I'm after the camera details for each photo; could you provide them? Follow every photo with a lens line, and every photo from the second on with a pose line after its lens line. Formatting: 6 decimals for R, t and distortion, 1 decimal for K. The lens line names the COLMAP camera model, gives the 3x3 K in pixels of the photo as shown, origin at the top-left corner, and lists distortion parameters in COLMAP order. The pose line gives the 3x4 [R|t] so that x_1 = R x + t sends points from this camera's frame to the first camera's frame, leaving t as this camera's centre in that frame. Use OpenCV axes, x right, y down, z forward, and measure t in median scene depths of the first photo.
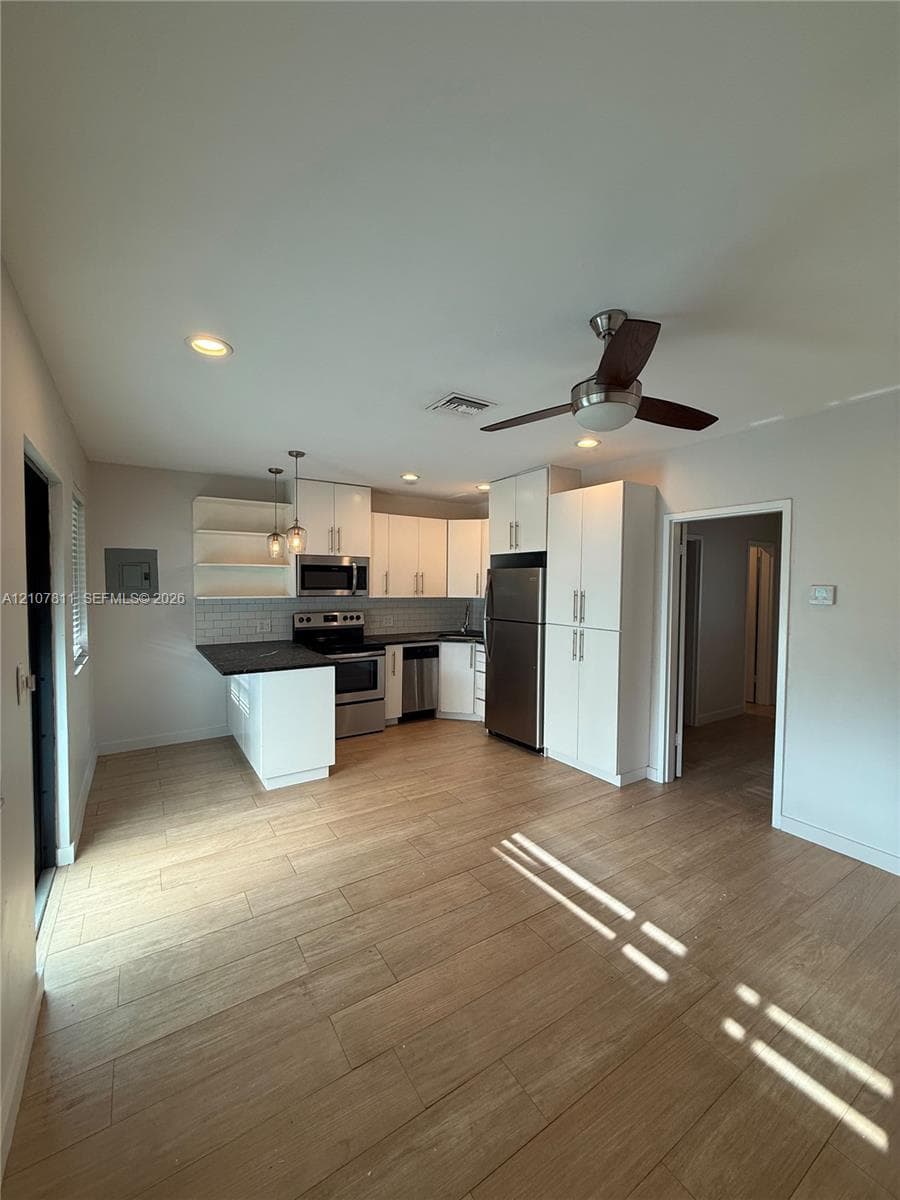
lens RADIAL K [[484.9, 0, 450.0], [0, 484.9, 600.0], [0, 0, 1]] dist [0.011584, -0.000188]
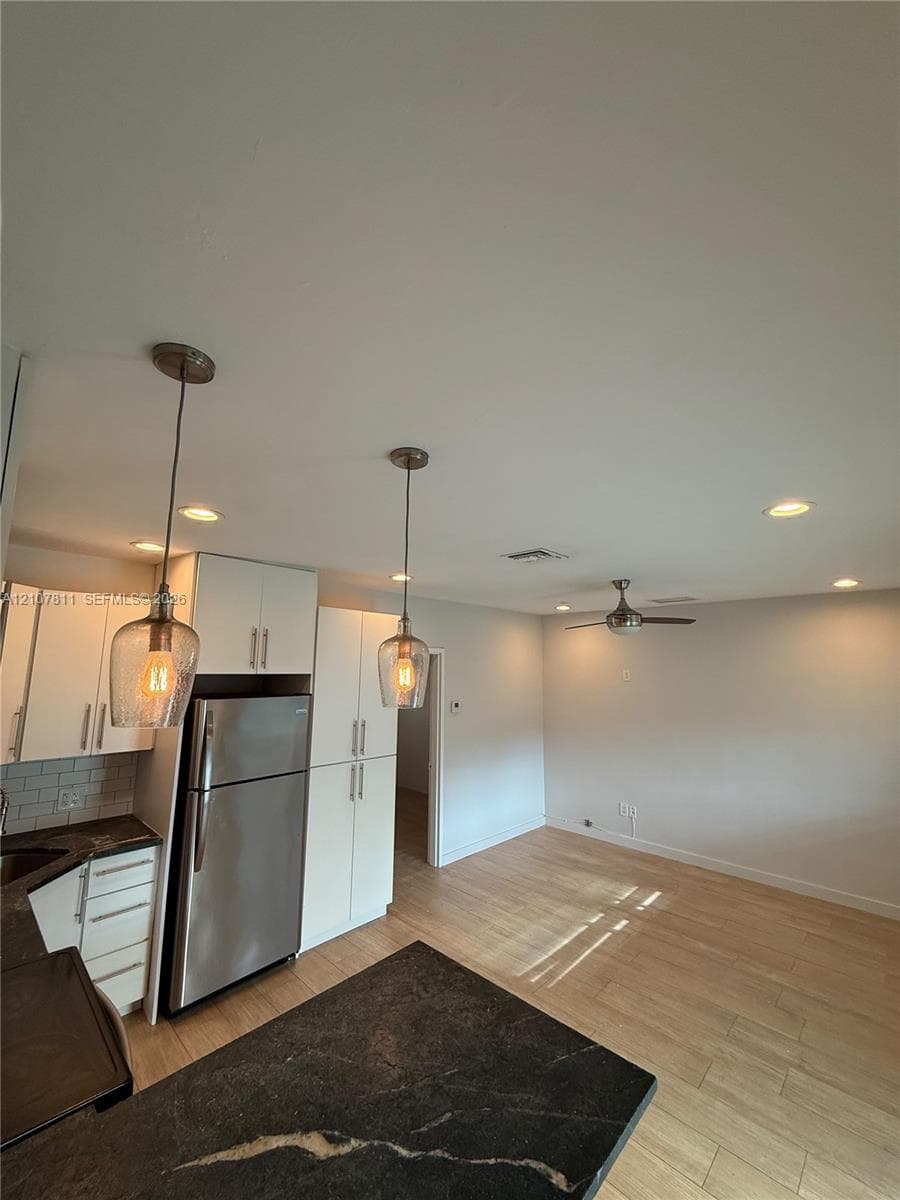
lens RADIAL K [[484.9, 0, 450.0], [0, 484.9, 600.0], [0, 0, 1]] dist [0.011584, -0.000188]
pose [[-0.238383, 0.122162, 0.963457, -0.971270], [0.014502, 0.992394, -0.122243, -0.182813], [-0.971063, -0.015168, -0.238341, 1.464268]]
